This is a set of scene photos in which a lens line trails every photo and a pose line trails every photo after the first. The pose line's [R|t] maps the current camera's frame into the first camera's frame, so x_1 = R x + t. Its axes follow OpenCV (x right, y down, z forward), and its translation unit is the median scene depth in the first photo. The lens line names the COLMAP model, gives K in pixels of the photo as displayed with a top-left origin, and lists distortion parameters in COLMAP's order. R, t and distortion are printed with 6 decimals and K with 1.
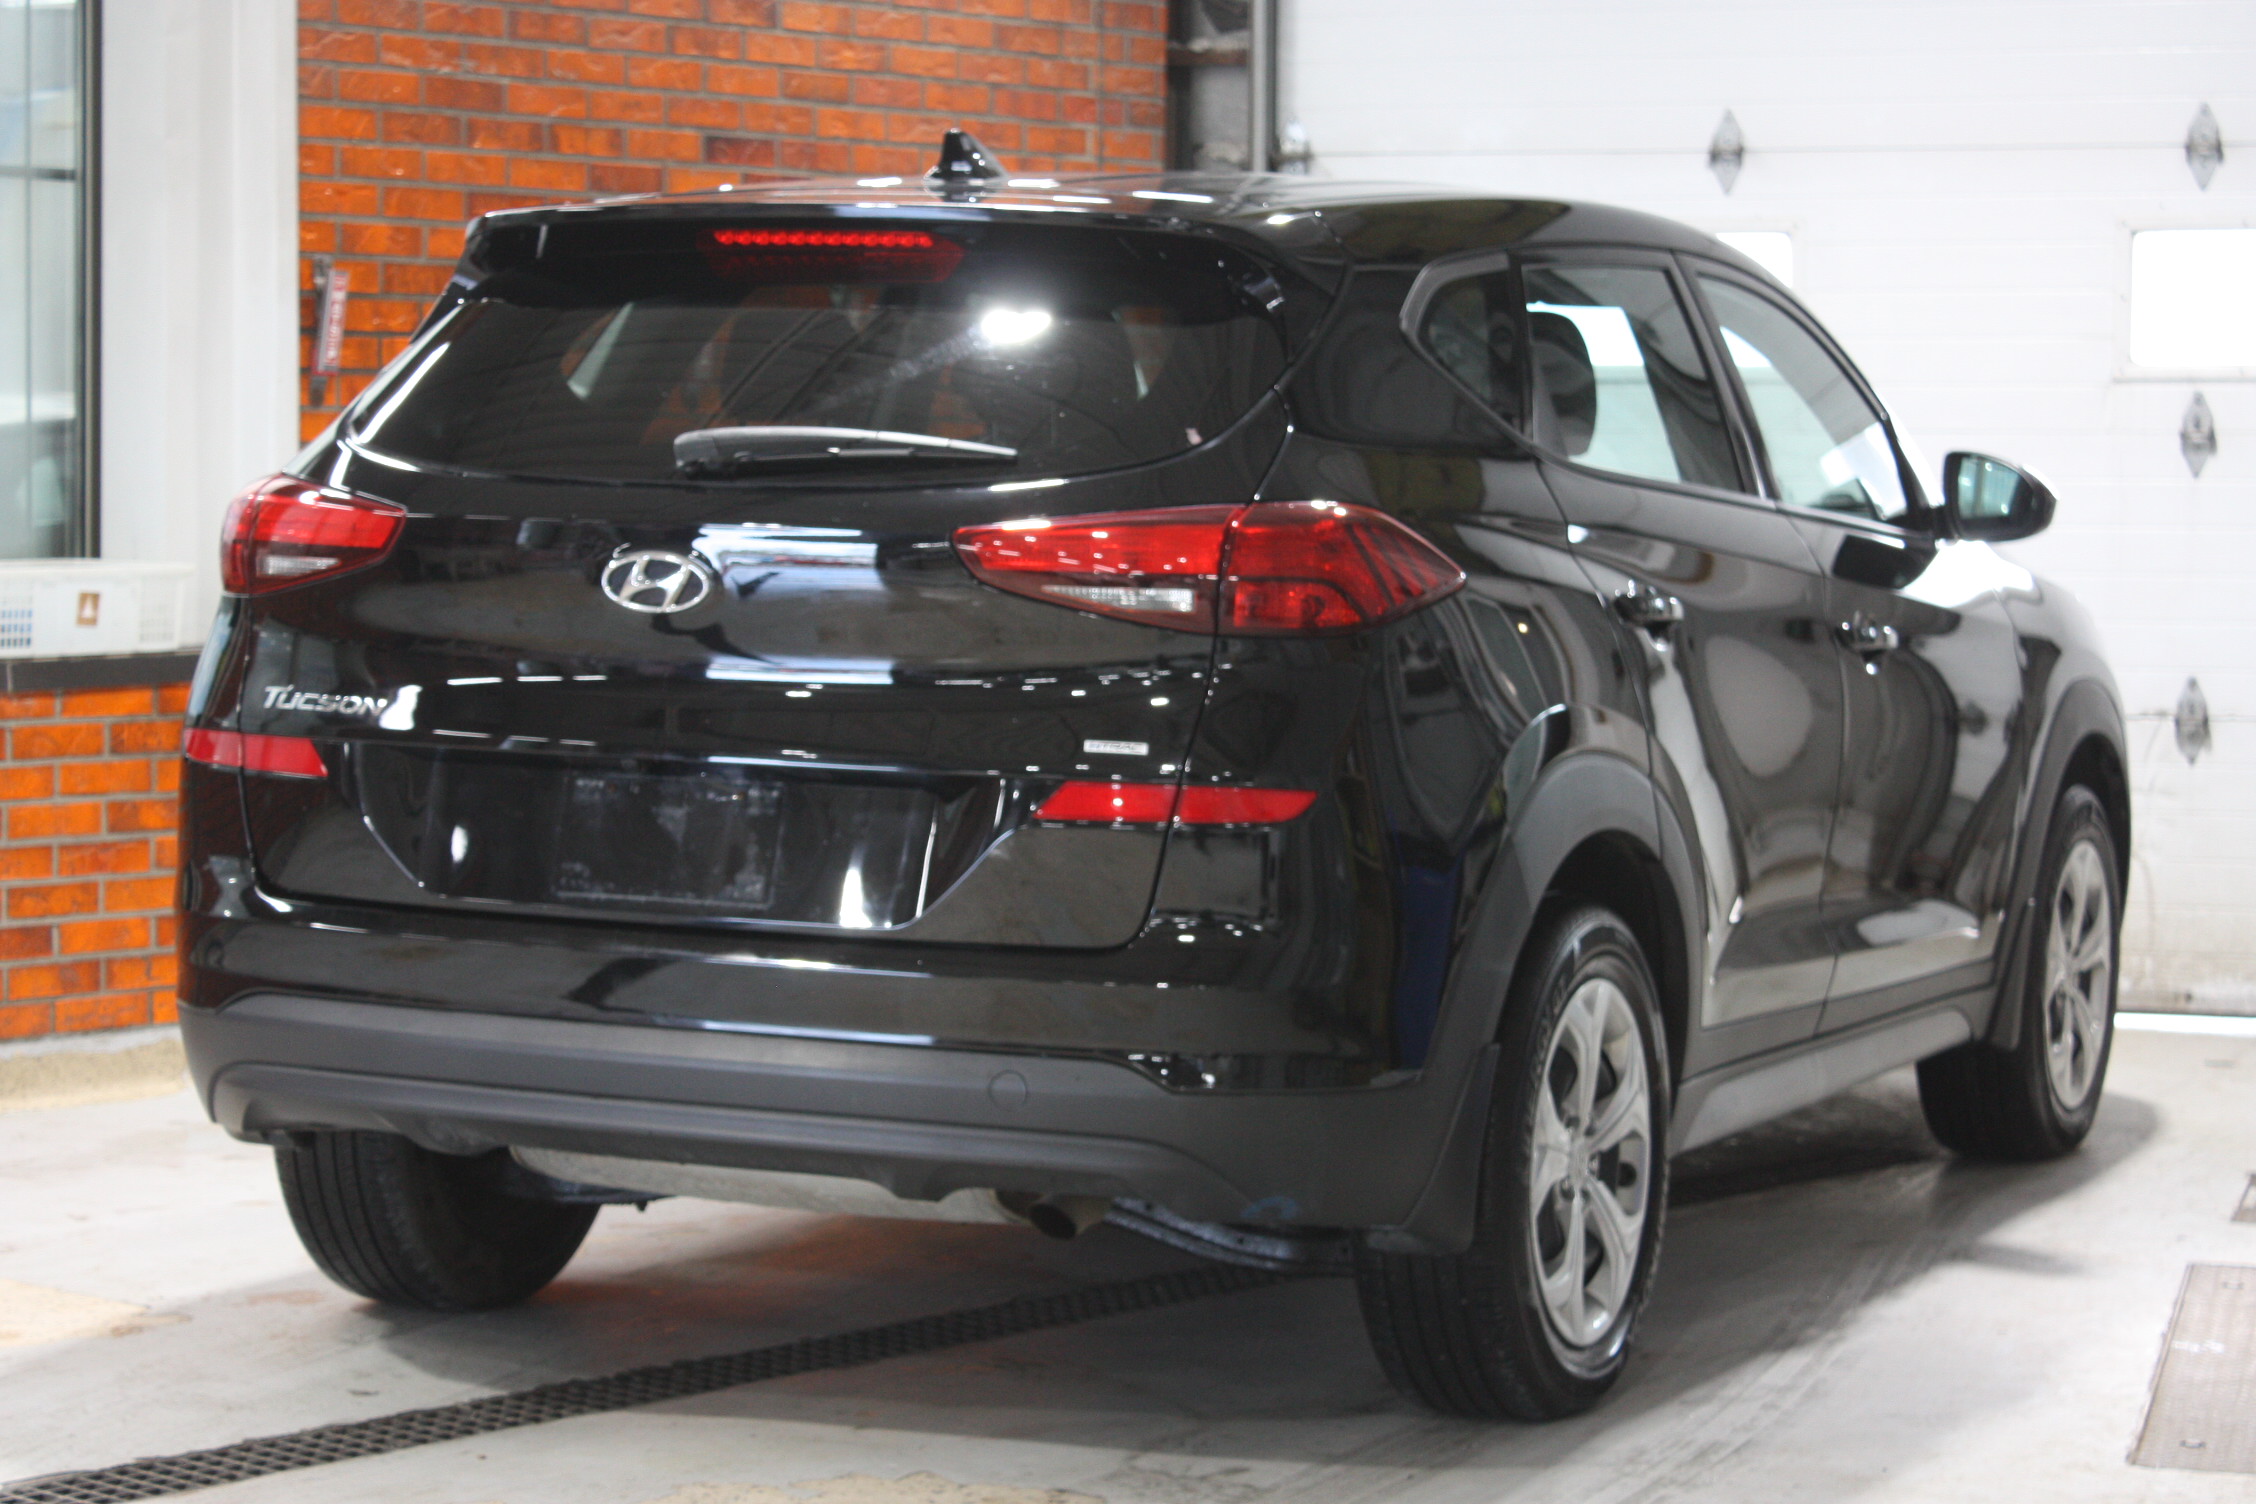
lens RADIAL K [[5063.3, 0, 1128.0], [0, 5063.3, 752.0], [0, 0, 1]] dist [0.091666, 0.994719]
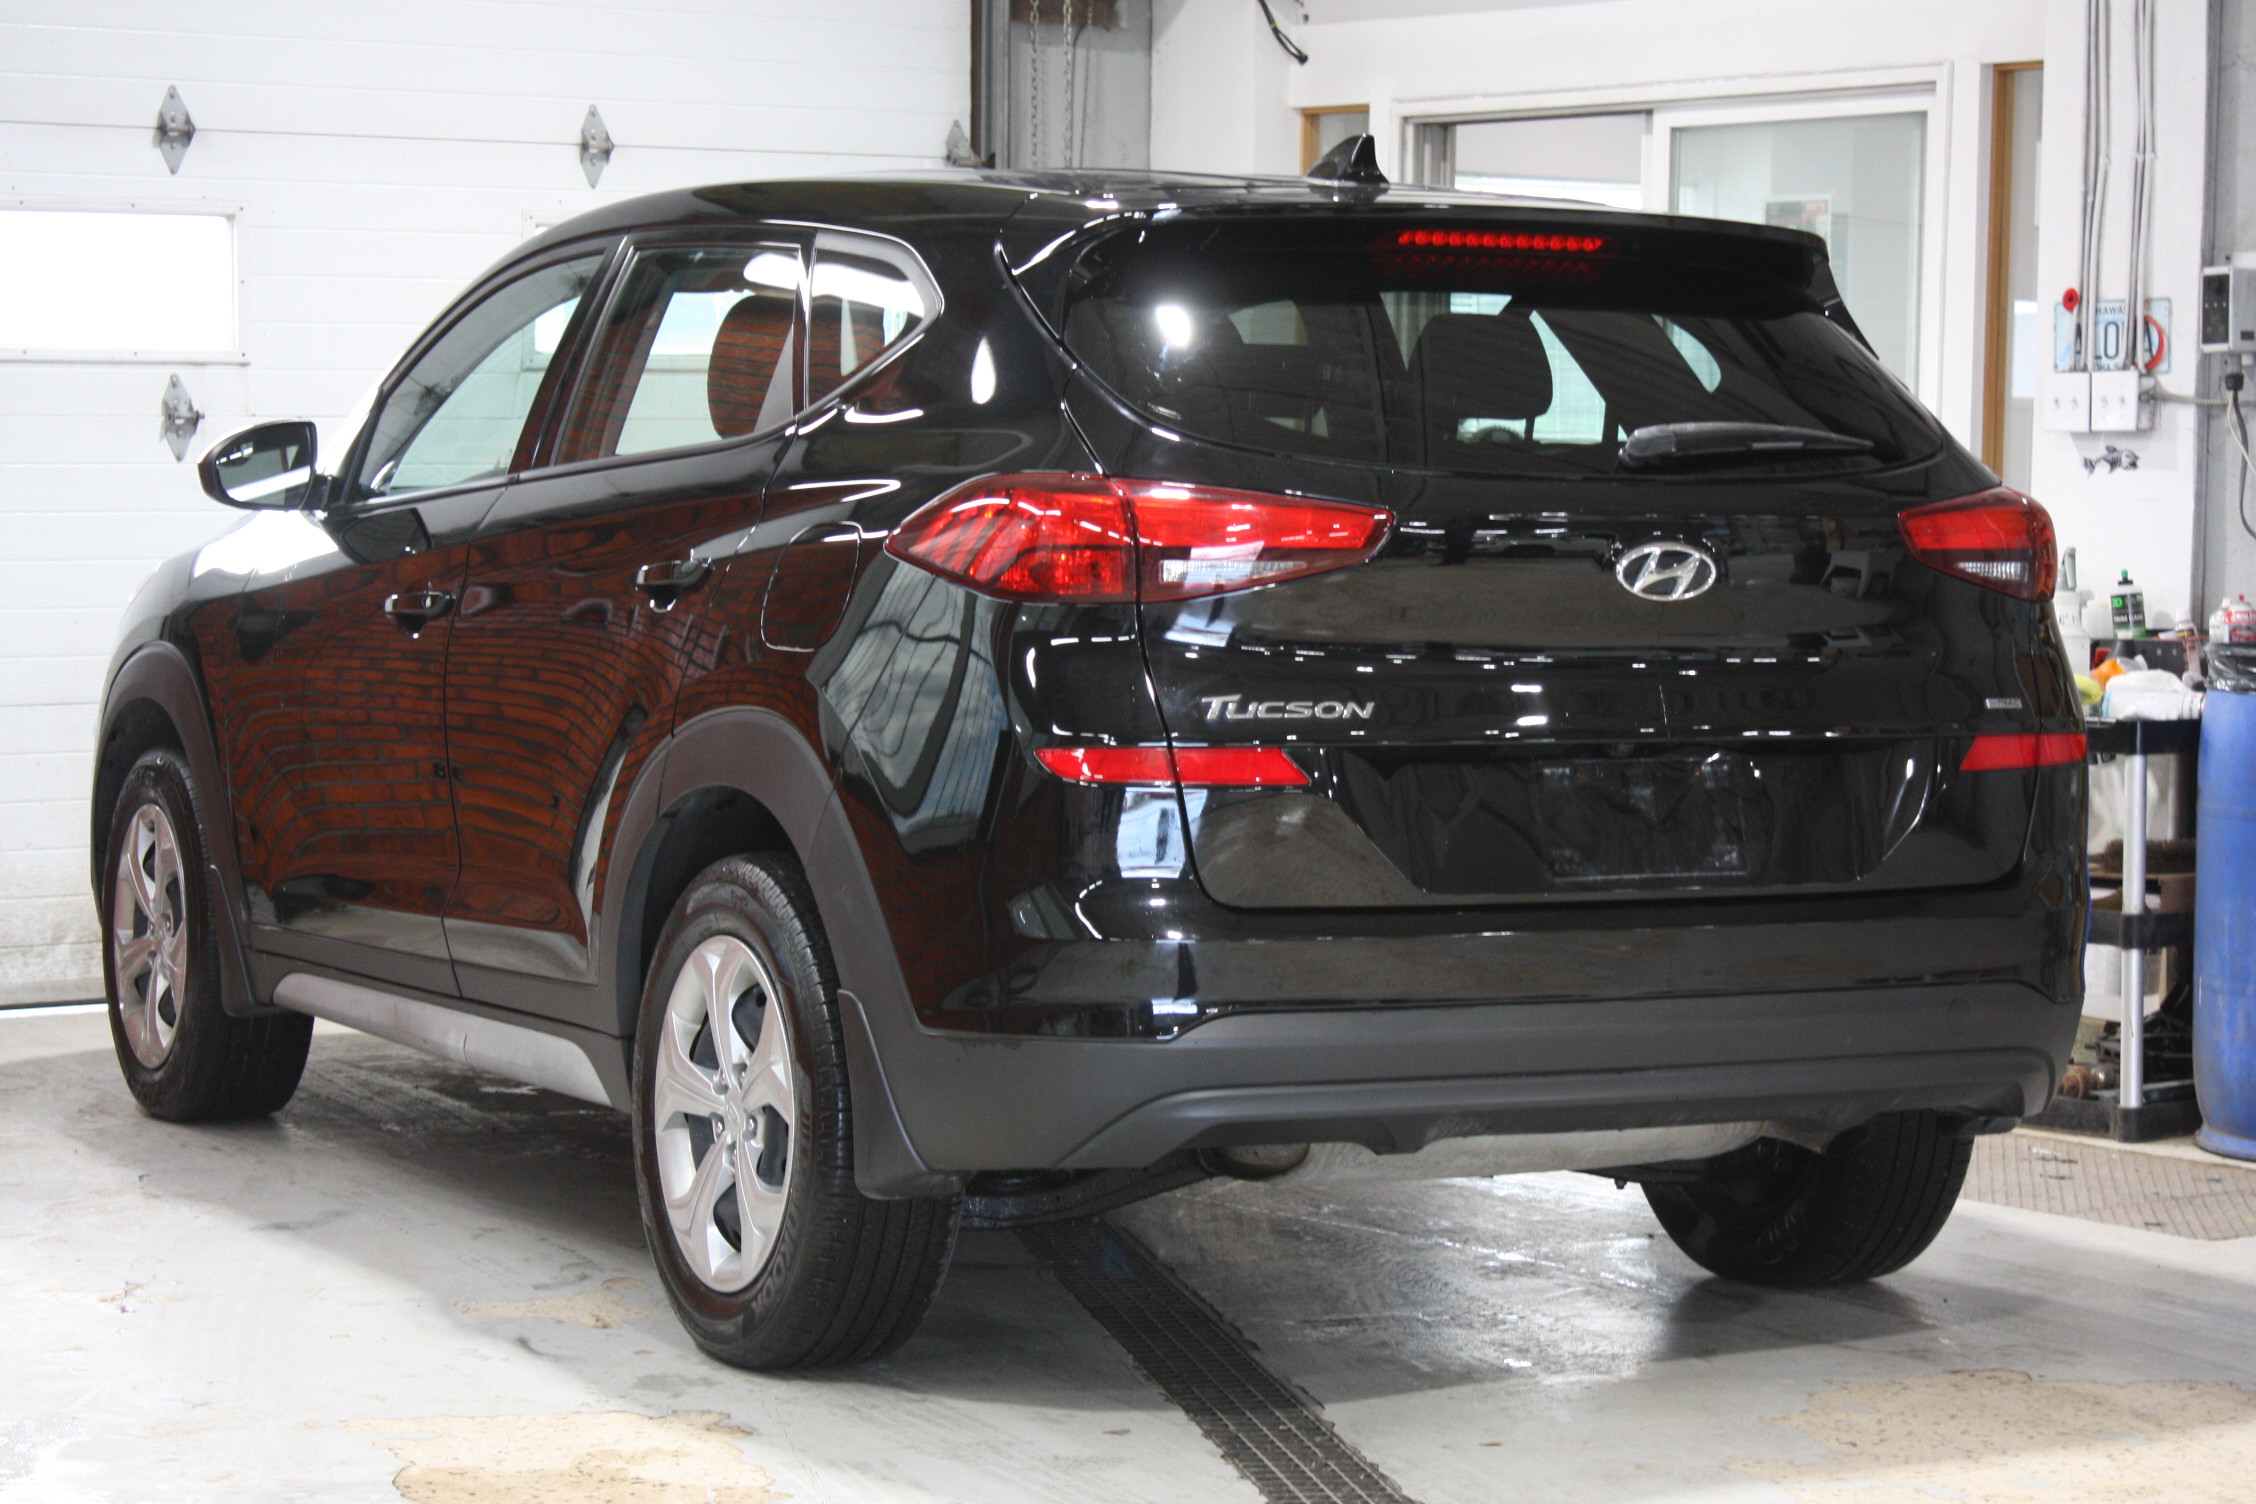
lens RADIAL K [[5246.6, 0, 1128.0], [0, 5246.6, 752.0], [0, 0, 1]] dist [0.092924, 0.464983]
pose [[0.612862, -0.059429, 0.787952, -0.976815], [0.056258, 0.997919, 0.031508, -0.035338], [-0.788184, 0.025018, 0.614930, 0.404386]]
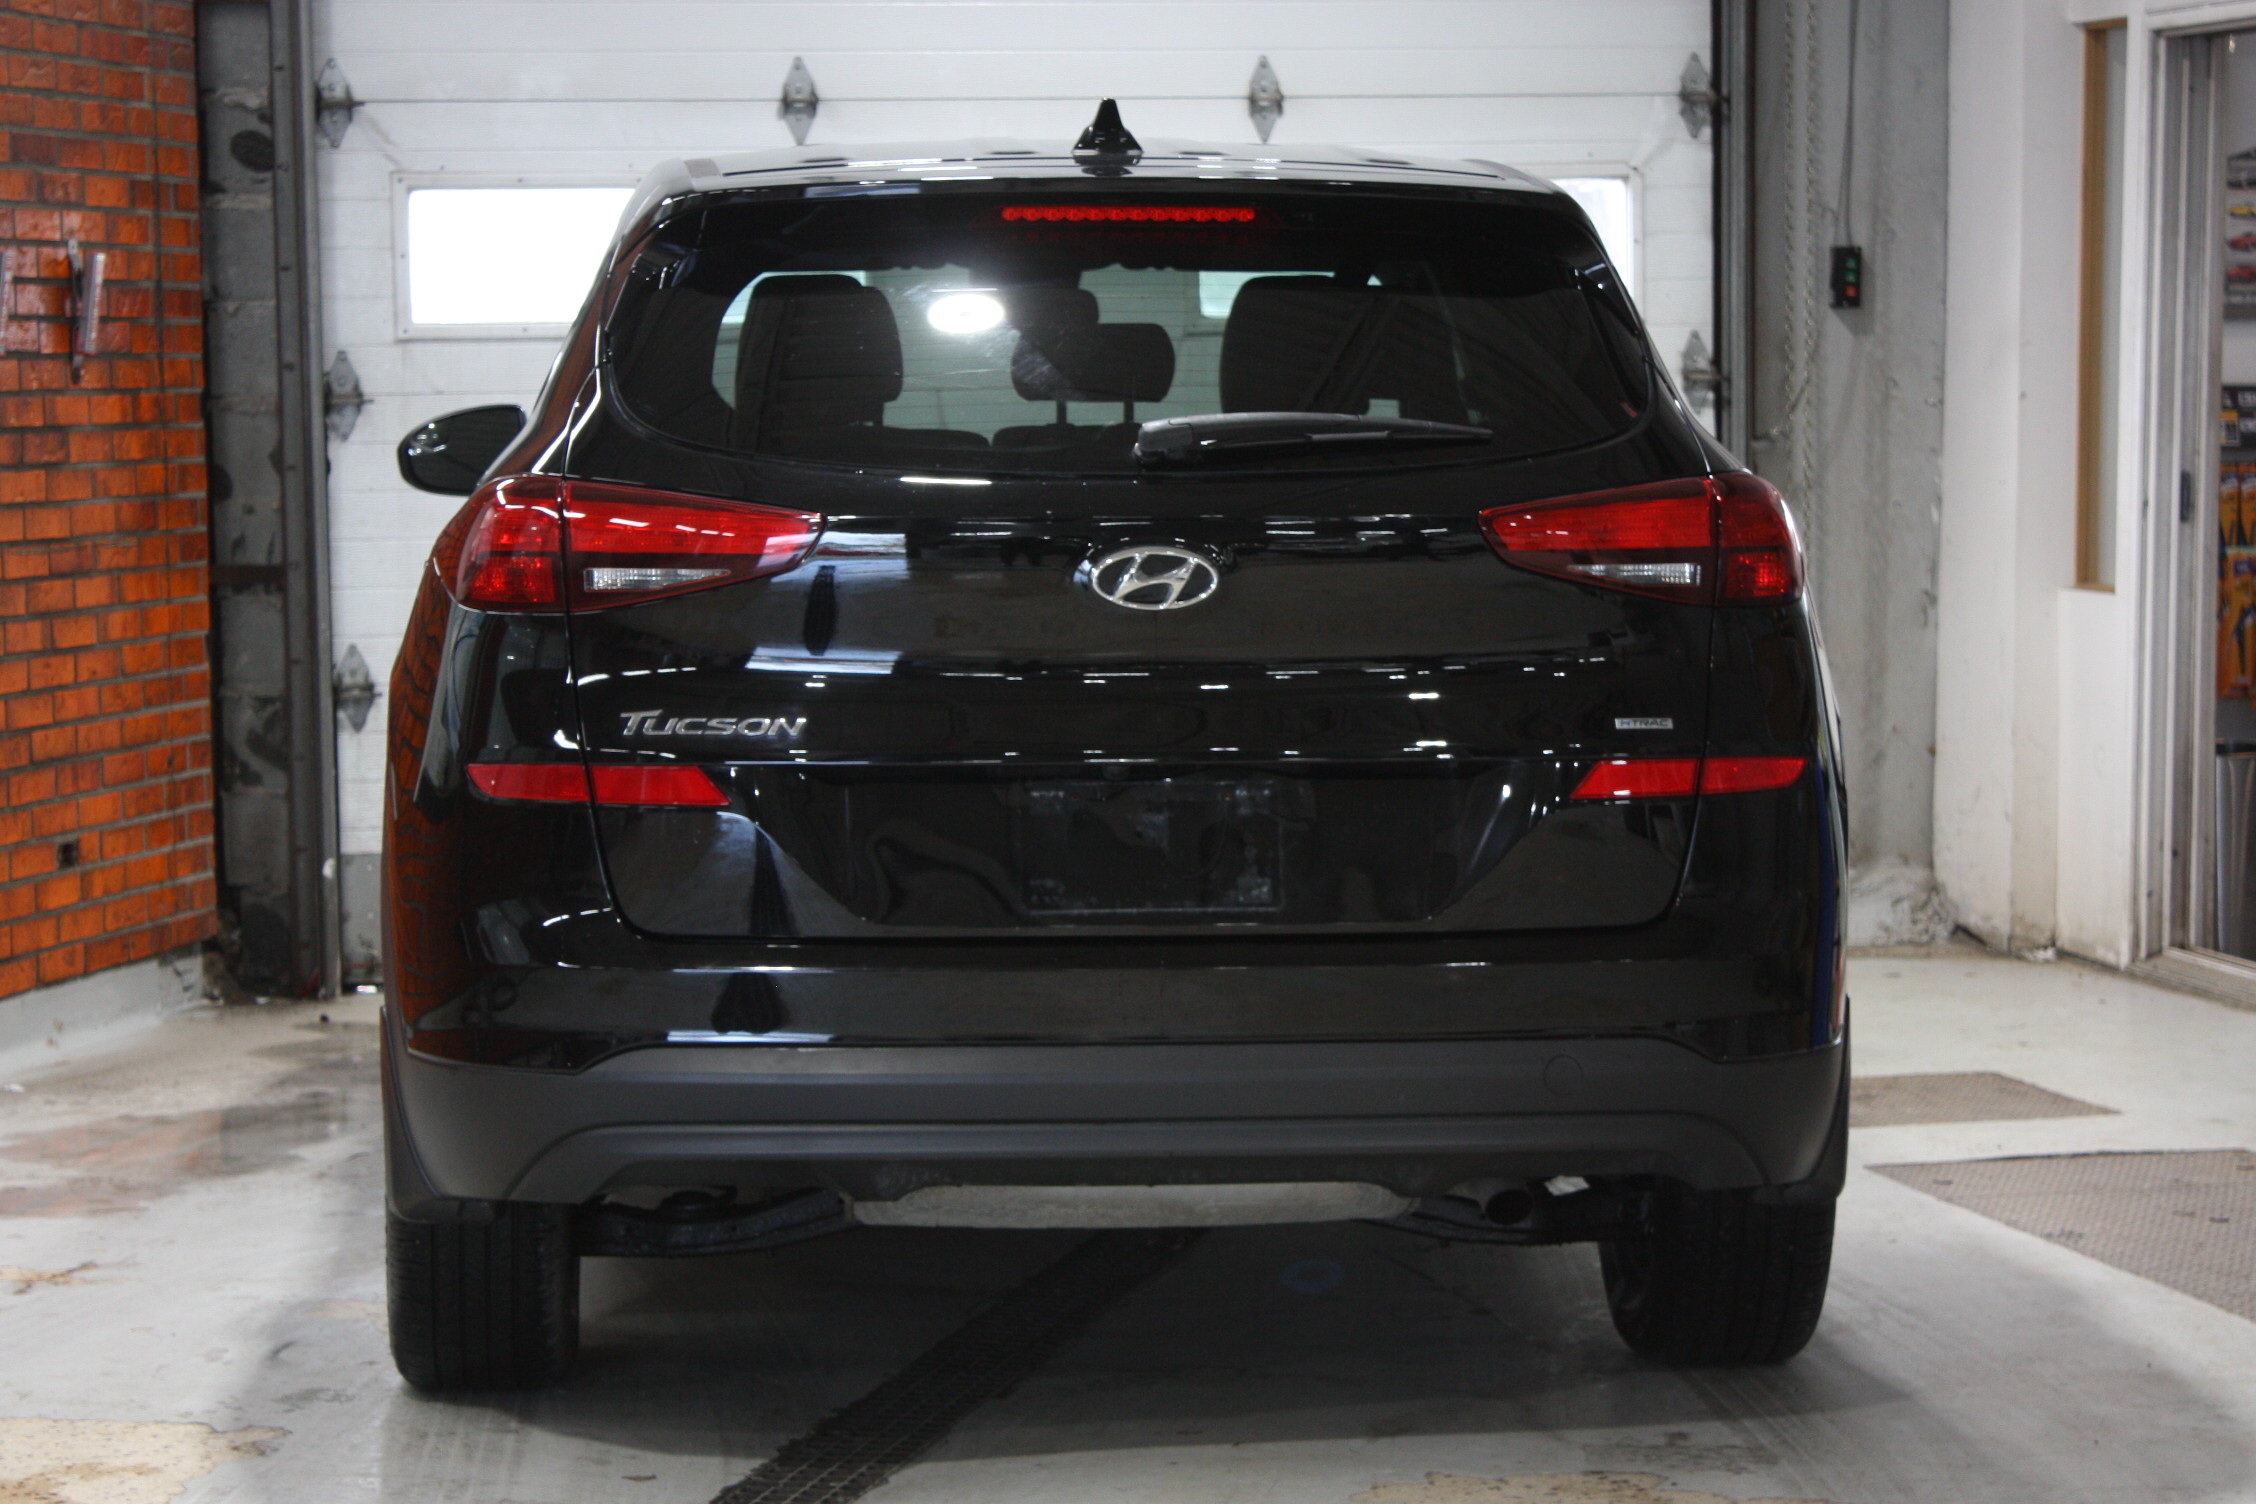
lens RADIAL K [[5379.0, 0, 1128.0], [0, 5379.0, 752.0], [0, 0, 1]] dist [0.130131, 0.084697]
pose [[0.876427, -0.058741, 0.477938, -0.560575], [0.054468, 0.998255, 0.022810, -0.023313], [-0.478444, 0.006041, 0.878097, 0.107286]]
